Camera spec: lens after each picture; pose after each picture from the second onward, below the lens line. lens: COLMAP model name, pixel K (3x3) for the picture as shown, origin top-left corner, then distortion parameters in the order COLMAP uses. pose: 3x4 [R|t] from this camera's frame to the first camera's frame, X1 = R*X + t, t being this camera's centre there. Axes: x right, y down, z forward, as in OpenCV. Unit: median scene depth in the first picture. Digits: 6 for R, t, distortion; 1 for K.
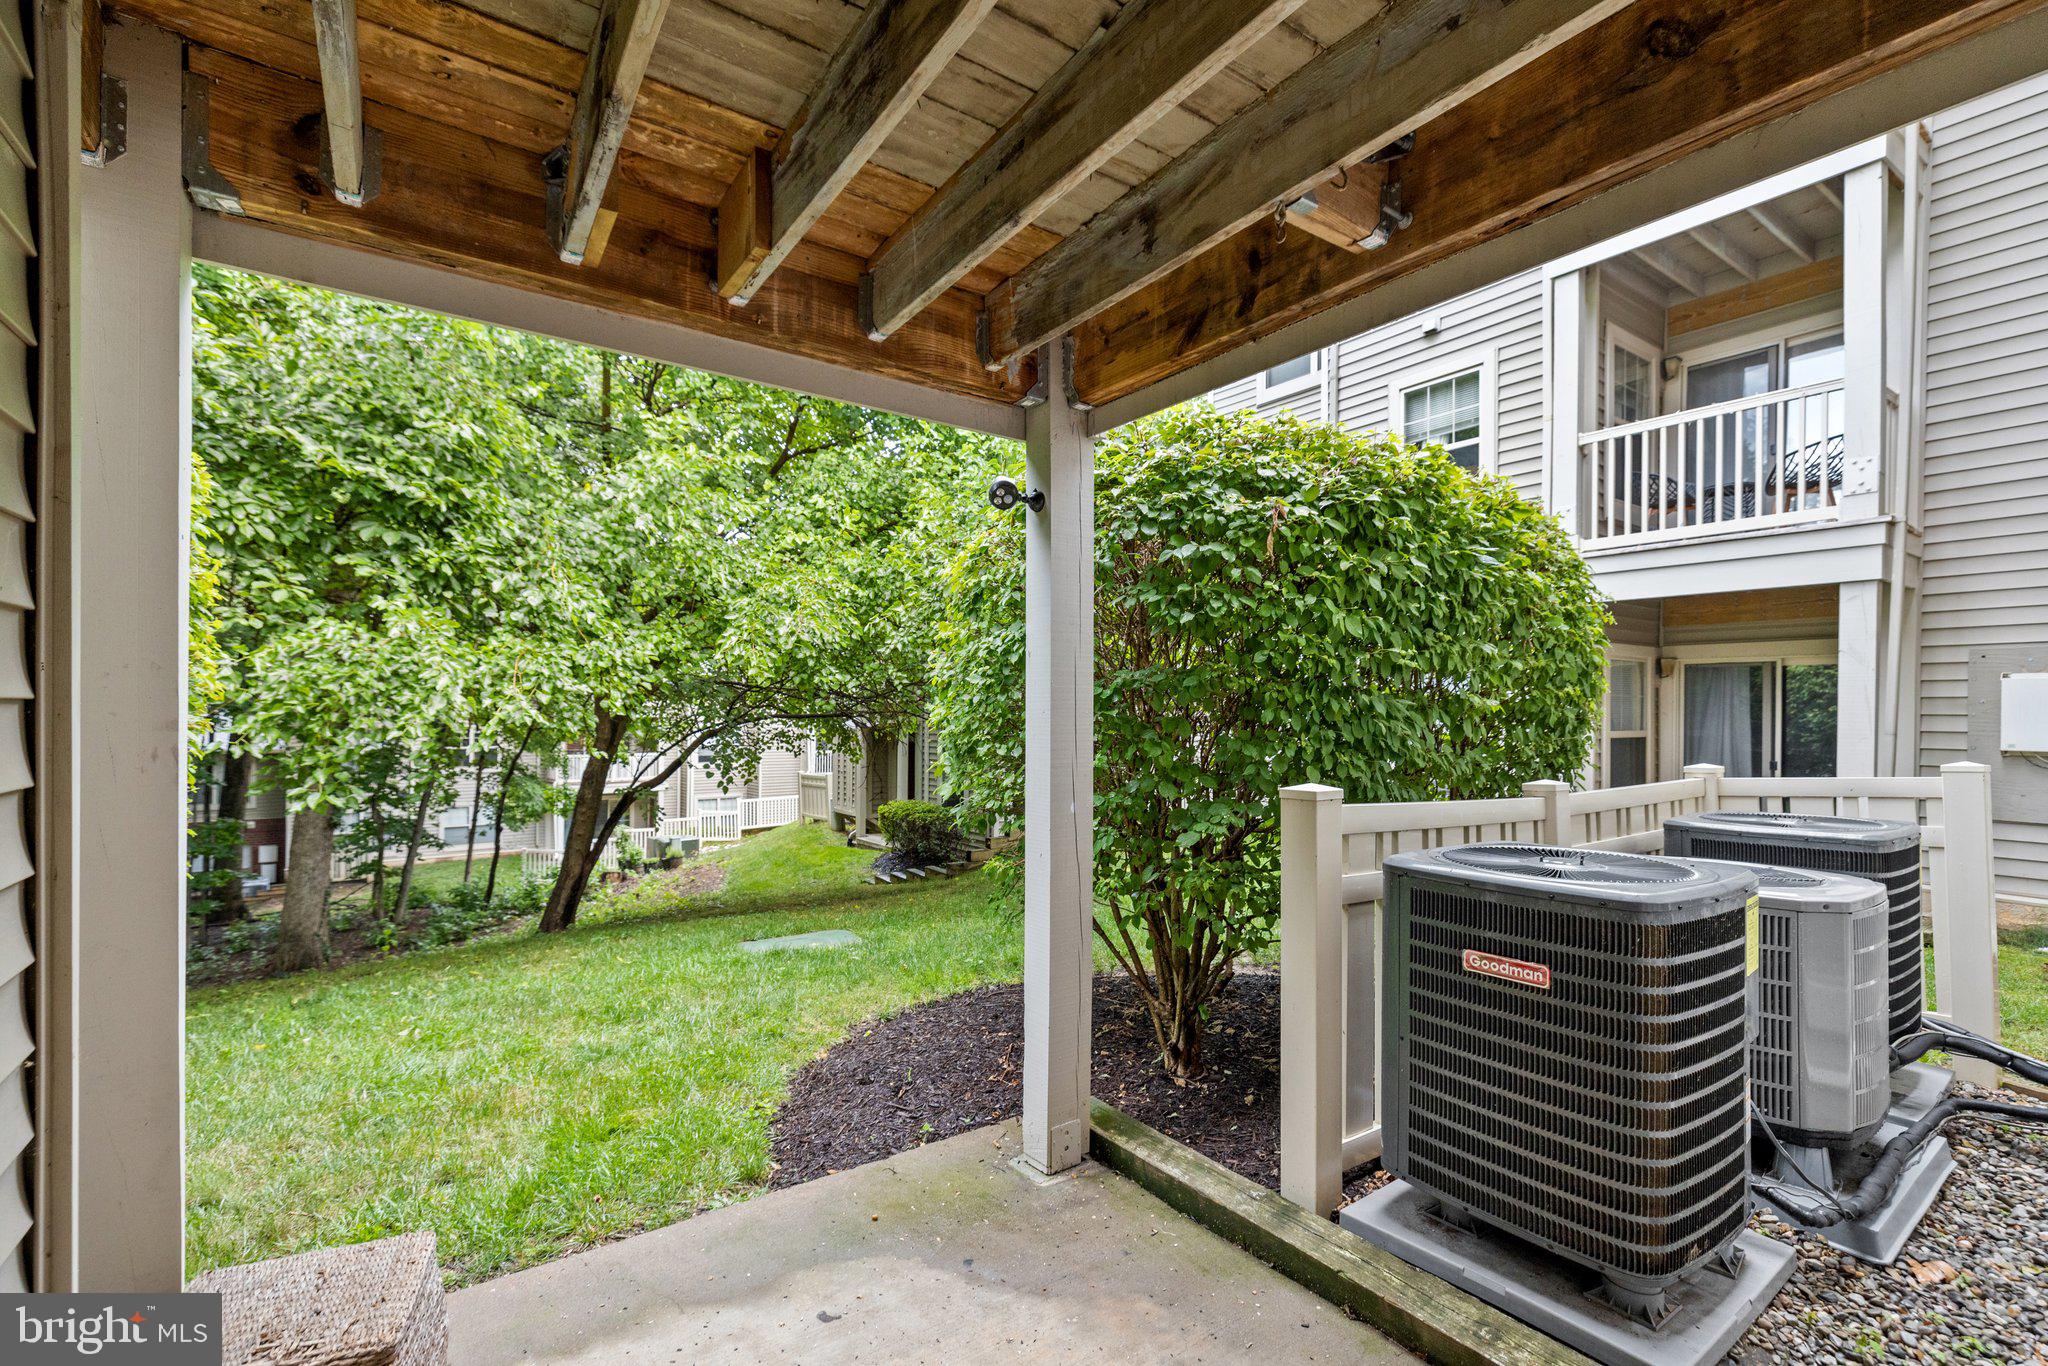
lens RADIAL K [[888.4, 0, 1023.6], [0, 888.4, 714.4], [0, 0, 1]] dist [0.002953, -0.001520]
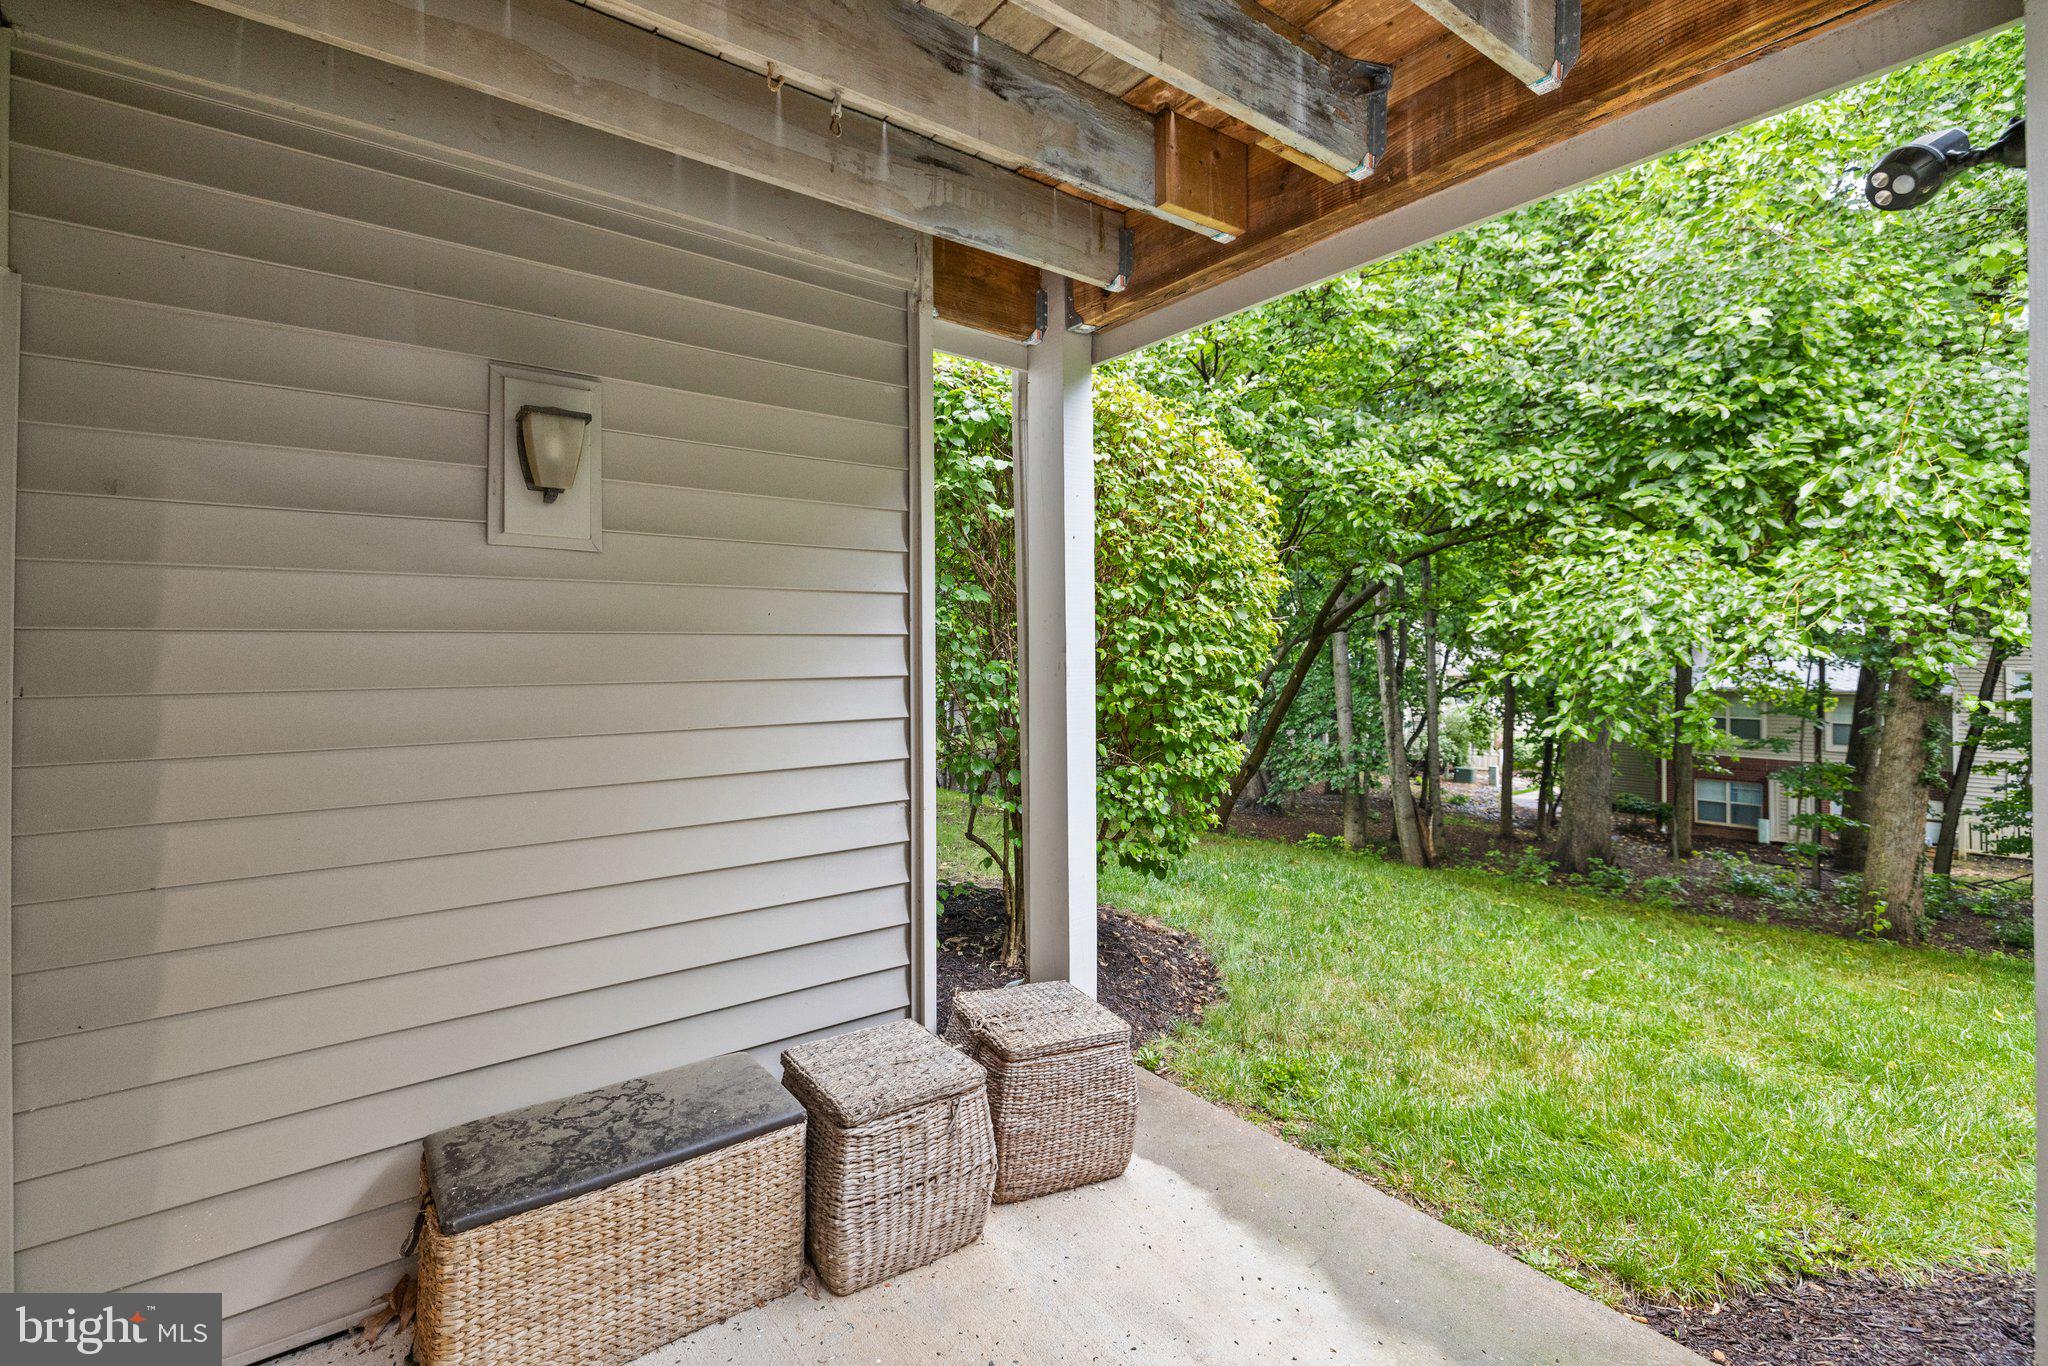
lens RADIAL K [[936.7, 0, 1023.6], [0, 936.7, 648.6], [0, 0, 1]] dist [0.001305, 0.000305]
pose [[0.020848, -0.007912, -0.999751, 0.278700], [0.000912, 0.999968, -0.007894, 0.007626], [0.999782, -0.000747, 0.020854, 0.300321]]
